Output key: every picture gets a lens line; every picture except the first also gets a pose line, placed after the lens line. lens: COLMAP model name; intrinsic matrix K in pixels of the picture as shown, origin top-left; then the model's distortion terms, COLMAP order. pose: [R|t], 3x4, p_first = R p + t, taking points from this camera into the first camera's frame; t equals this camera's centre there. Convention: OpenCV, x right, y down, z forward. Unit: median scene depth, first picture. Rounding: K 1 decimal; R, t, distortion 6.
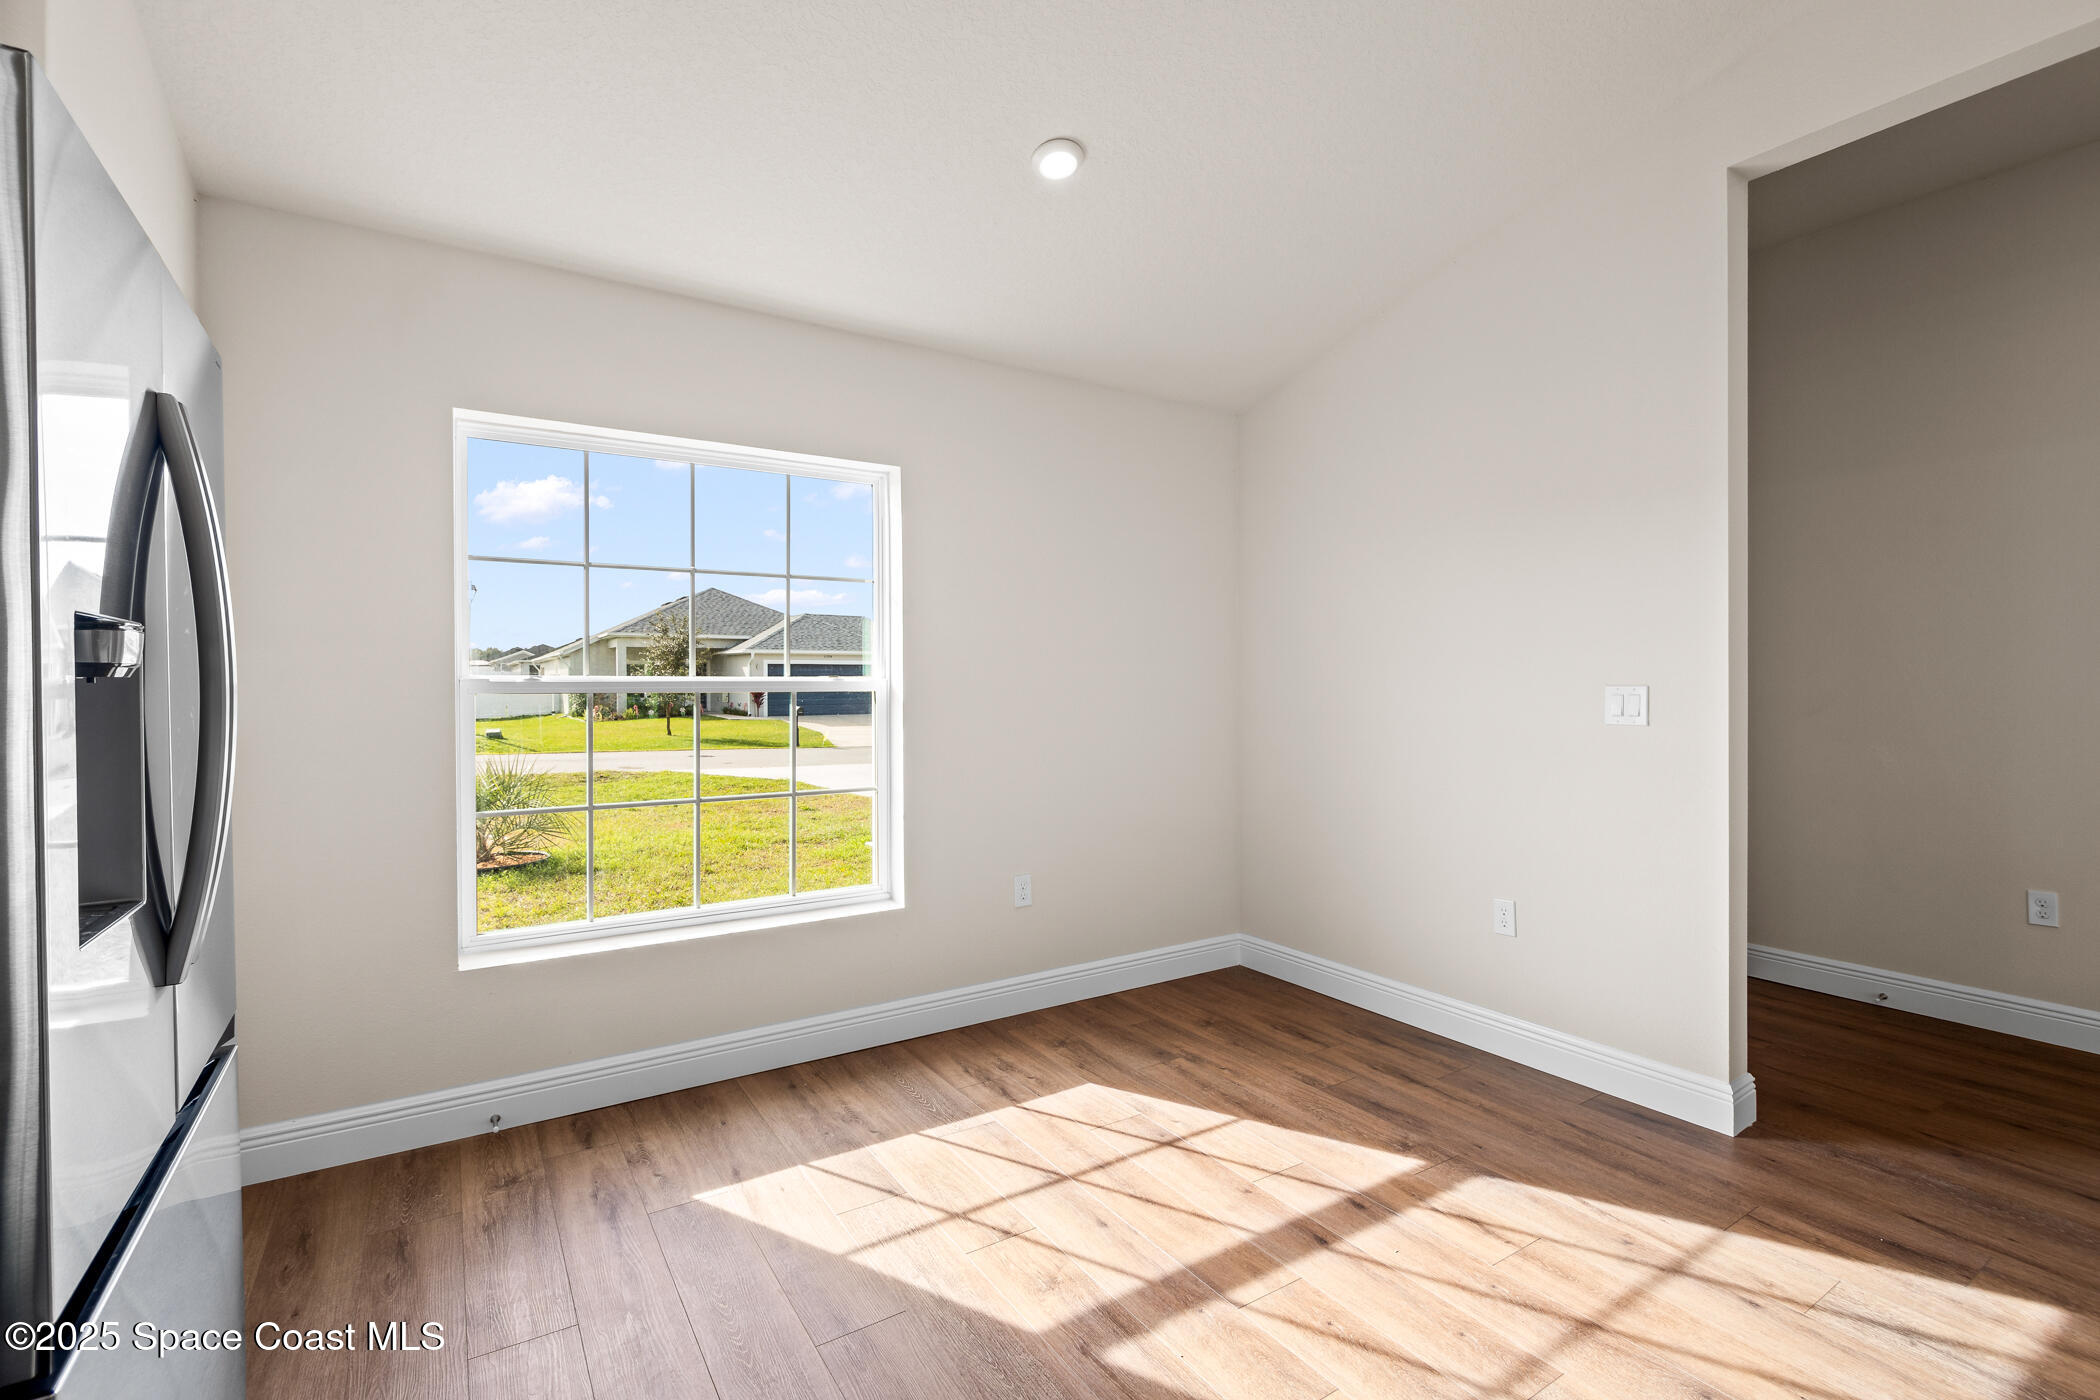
lens RADIAL K [[947.6, 0, 1057.5], [0, 947.6, 698.5], [0, 0, 1]] dist [0.002515, -0.002236]
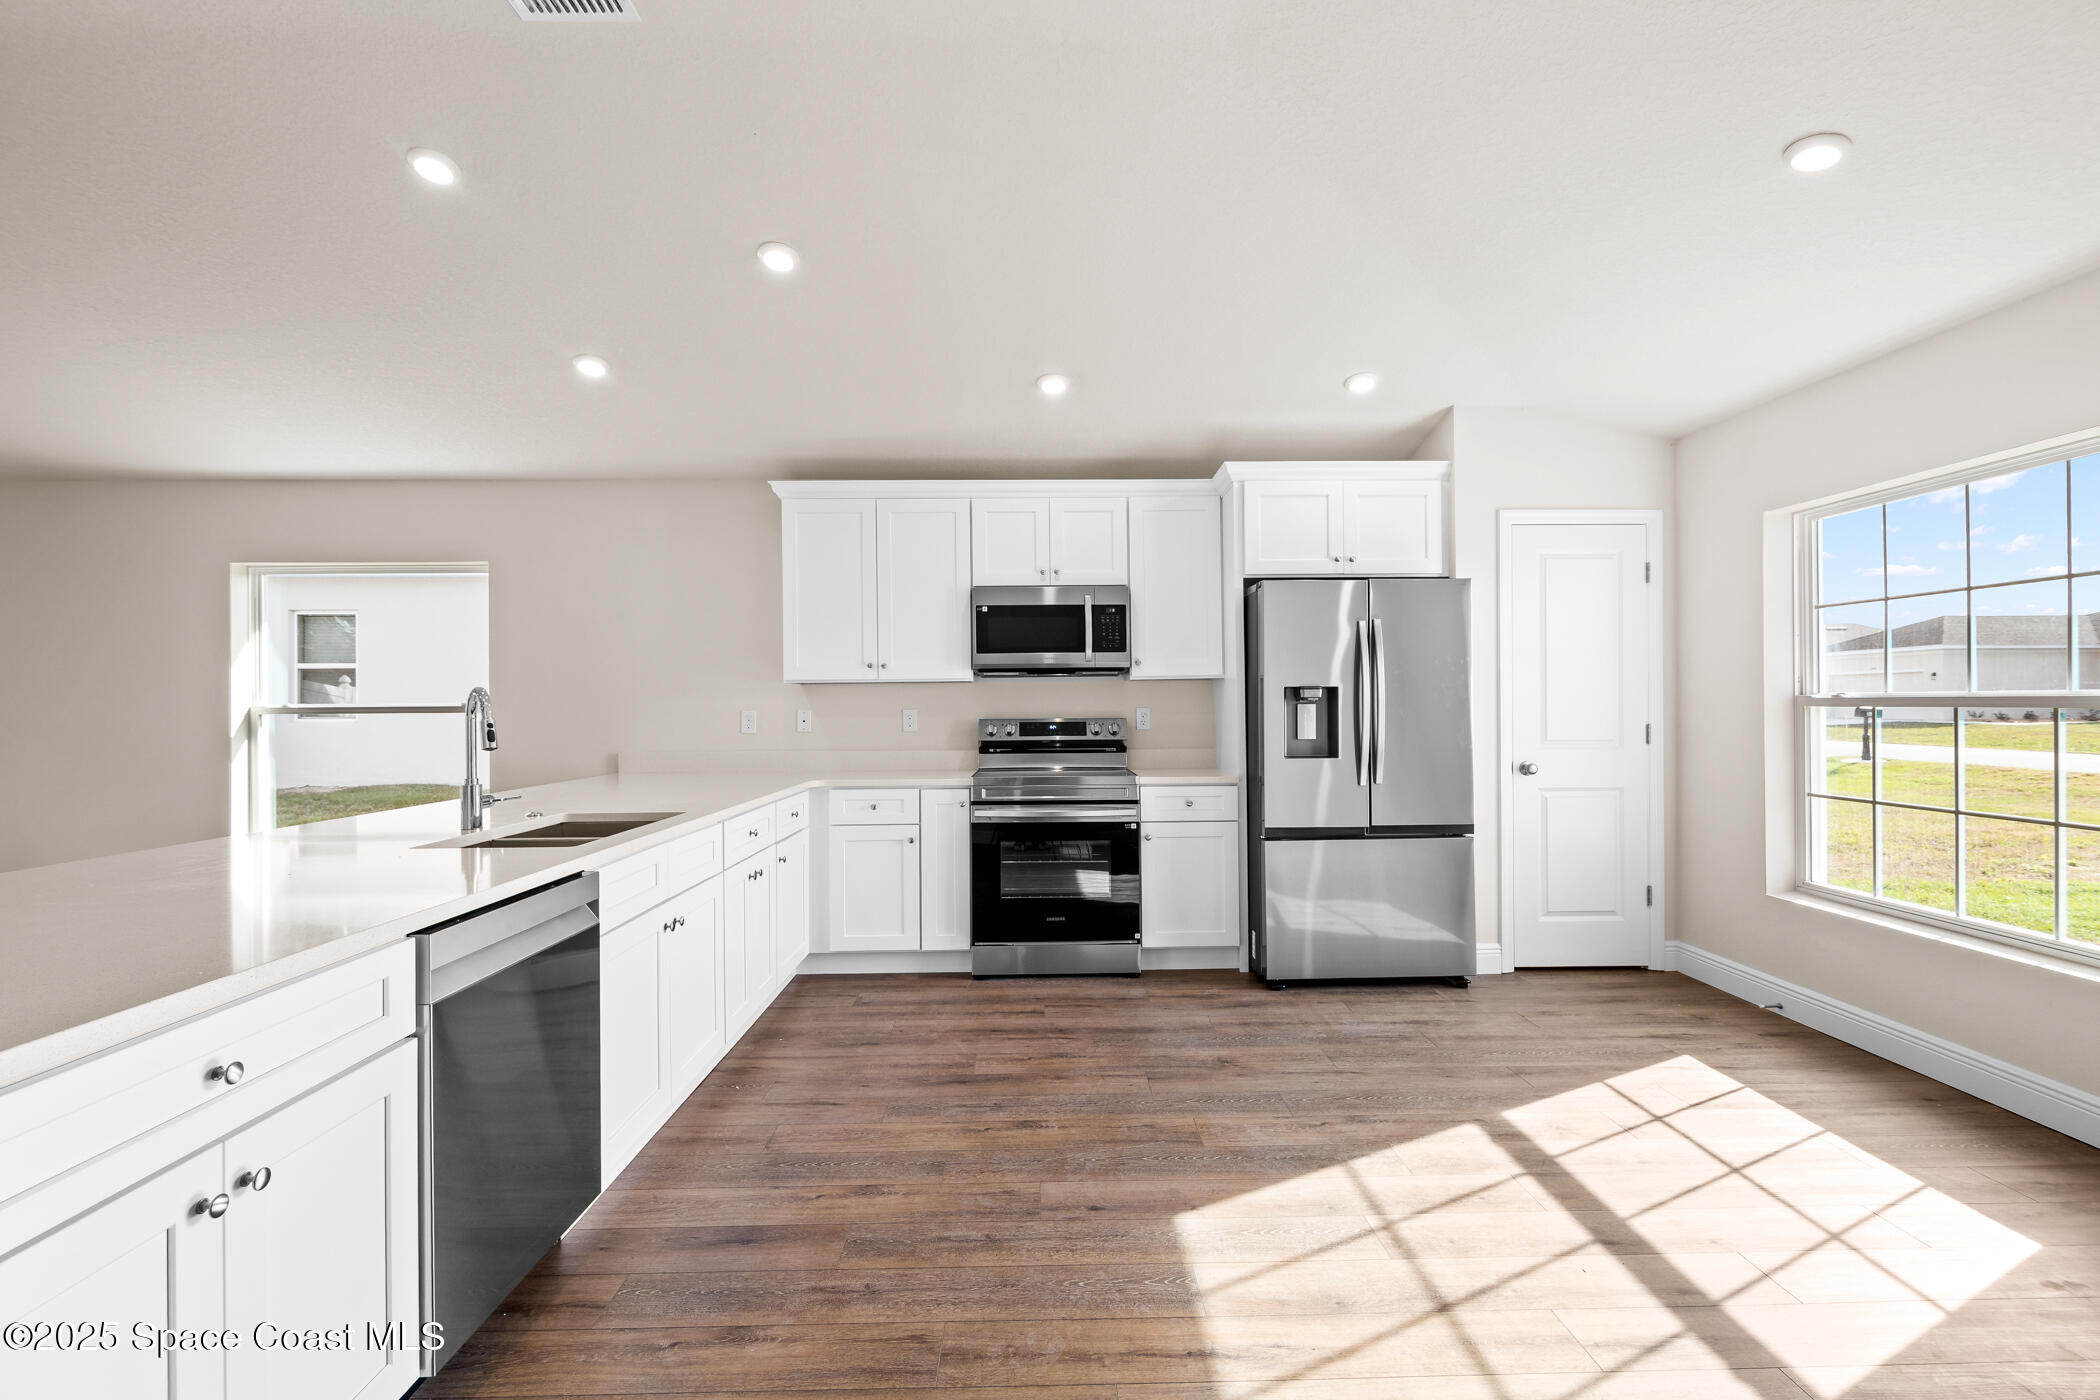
lens RADIAL K [[947.6, 0, 1056.6], [0, 947.6, 701.9], [0, 0, 1]] dist [0.002515, -0.002236]
pose [[-0.528710, 0.002570, -0.848799, 1.349015], [-0.004493, 0.999973, 0.005826, -0.016257], [0.848791, 0.006894, -0.528684, 0.949624]]
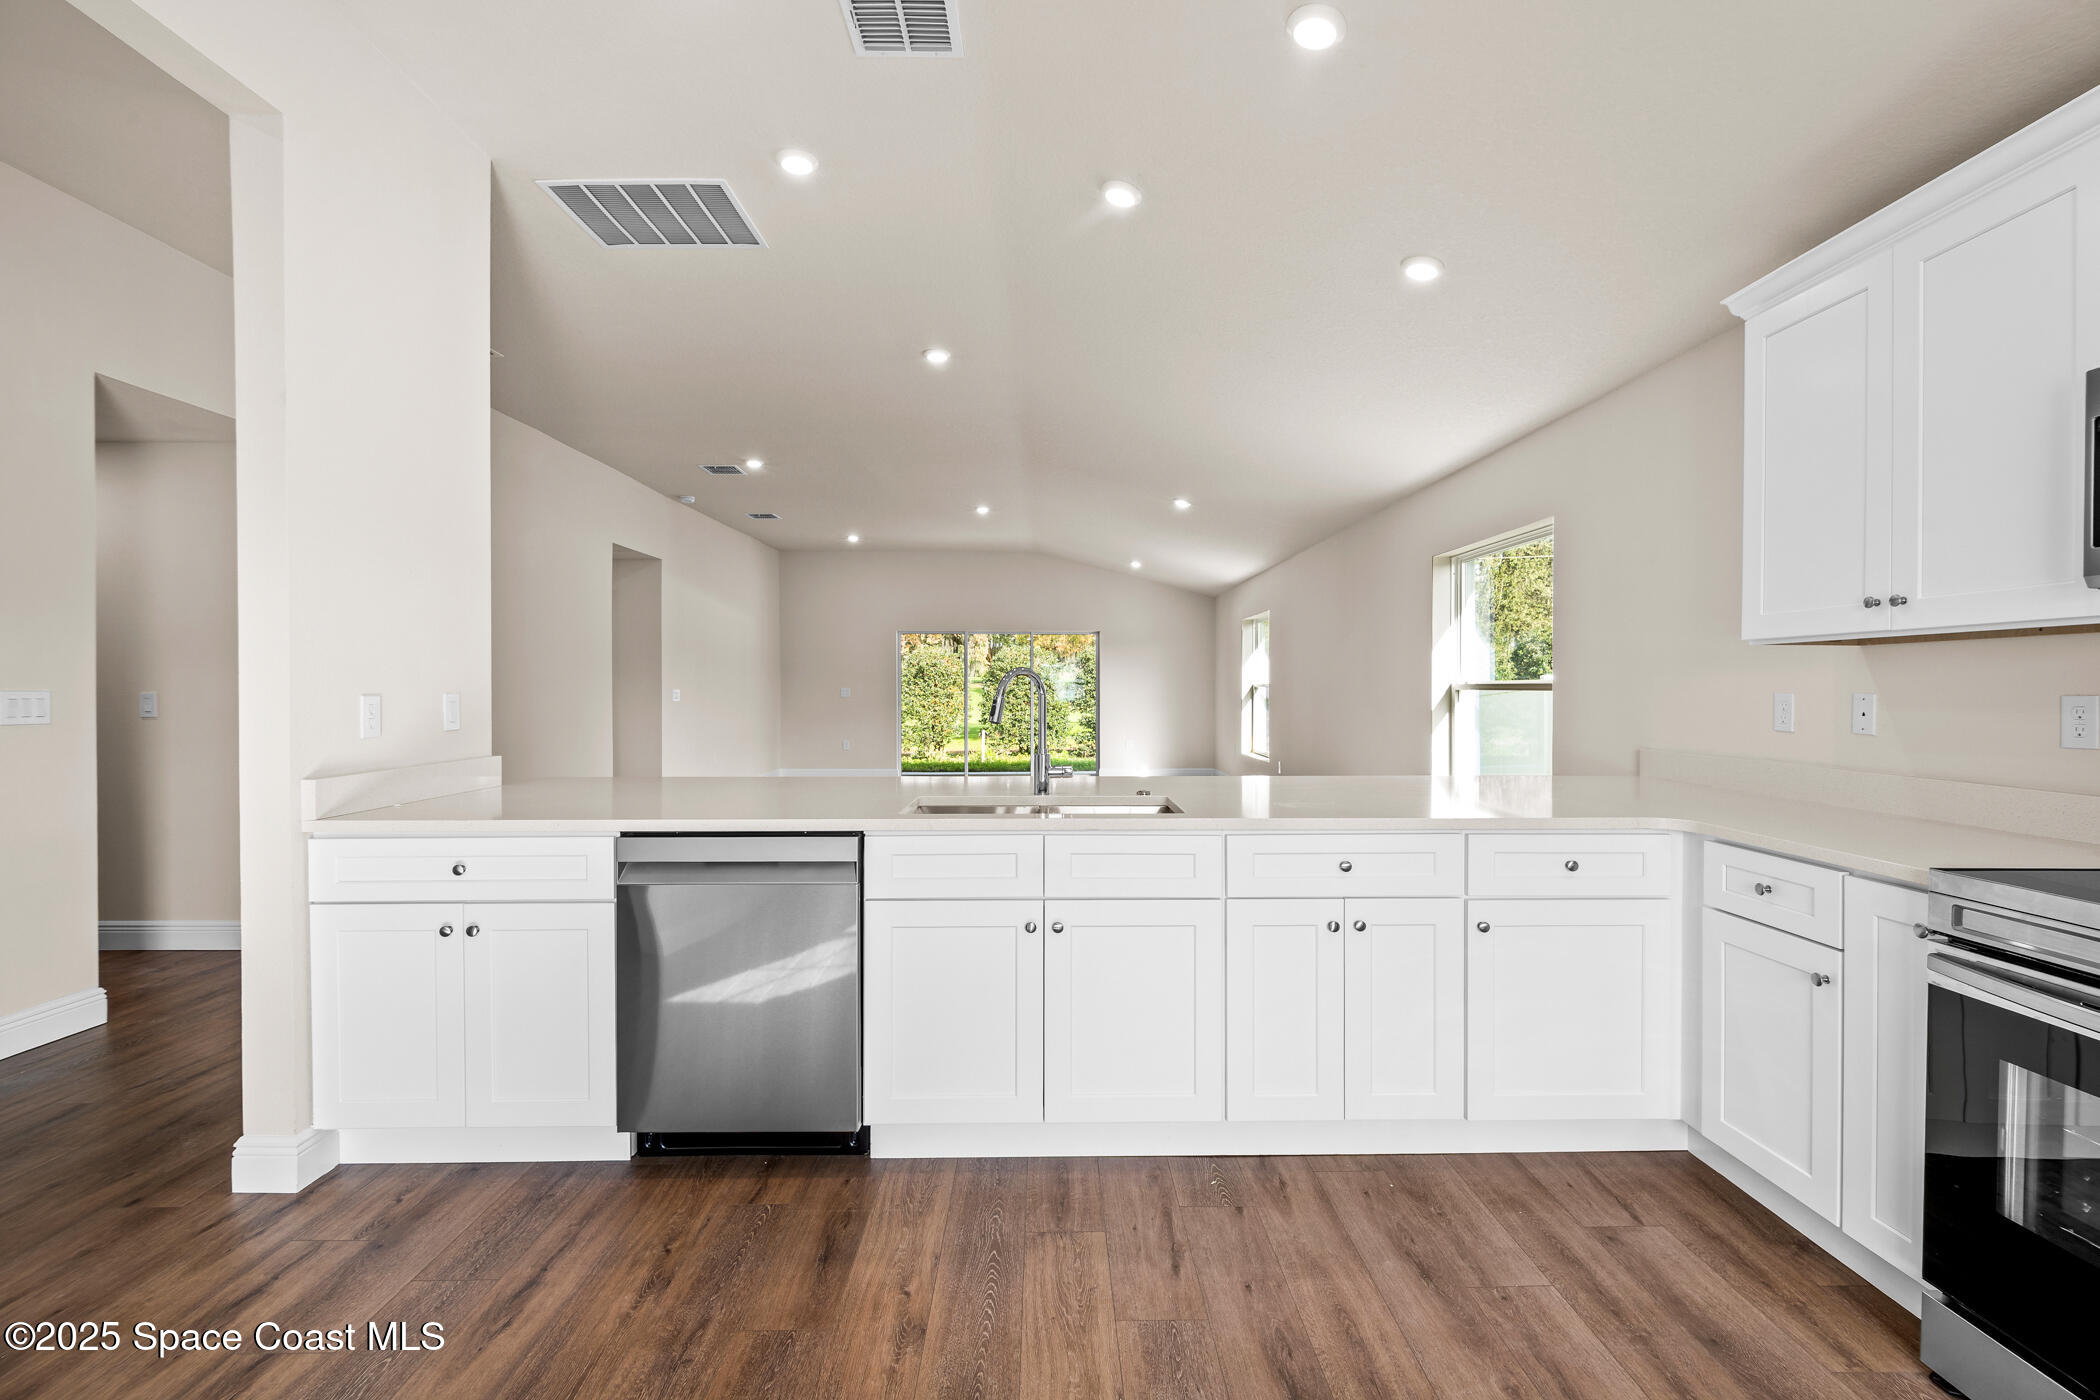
lens RADIAL K [[947.6, 0, 1060.1], [0, 947.6, 695.3], [0, 0, 1]] dist [0.002515, -0.002236]
pose [[-0.846261, -0.004657, 0.532748, 0.036186], [0.008089, 0.999734, 0.021589, -0.012924], [-0.532707, 0.022579, -0.845999, 0.807657]]
